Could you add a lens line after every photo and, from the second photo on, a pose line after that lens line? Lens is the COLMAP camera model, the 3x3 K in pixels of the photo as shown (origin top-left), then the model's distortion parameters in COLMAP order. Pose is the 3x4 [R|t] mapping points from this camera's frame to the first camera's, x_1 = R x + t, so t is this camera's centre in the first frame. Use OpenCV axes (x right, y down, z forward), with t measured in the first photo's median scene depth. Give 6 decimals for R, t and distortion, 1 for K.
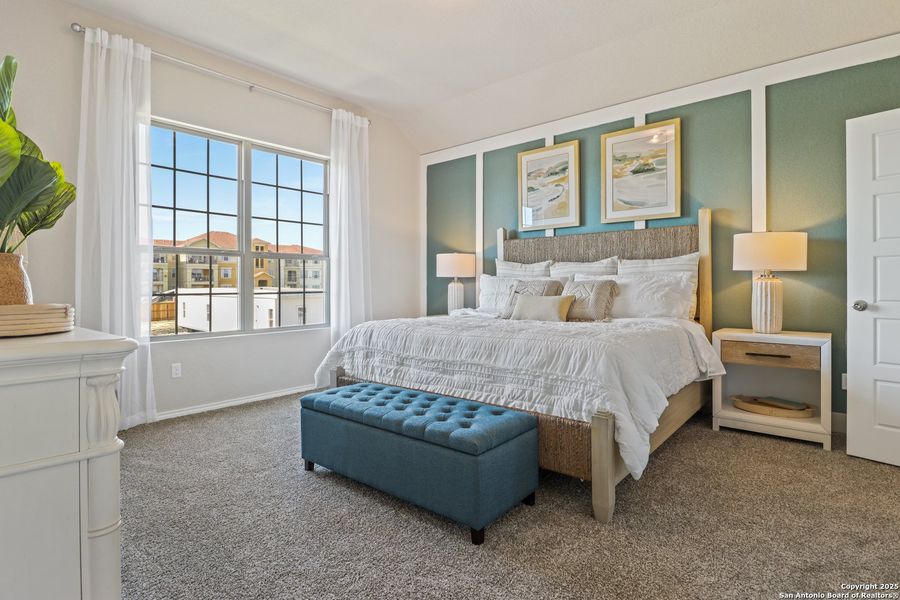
lens RADIAL K [[468.8, 0, 436.8], [0, 468.8, 281.1], [0, 0, 1]] dist [-0.000971, -0.004697]
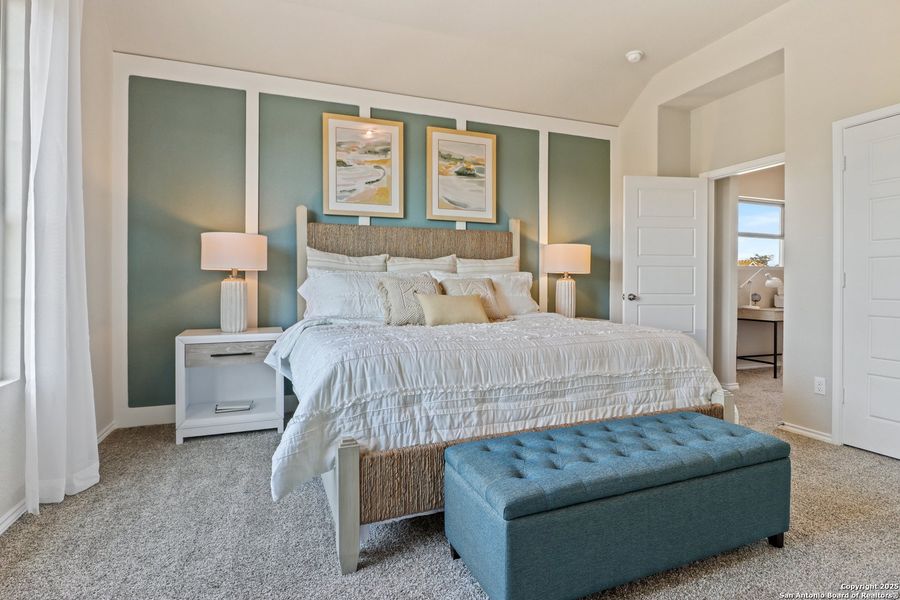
lens RADIAL K [[468.8, 0, 465.3], [0, 468.8, 283.3], [0, 0, 1]] dist [-0.000971, -0.004697]
pose [[0.450948, 0.006151, 0.892529, -0.485910], [-0.010149, 0.999947, -0.001764, 0.009405], [-0.892493, -0.008263, 0.450986, 0.522024]]
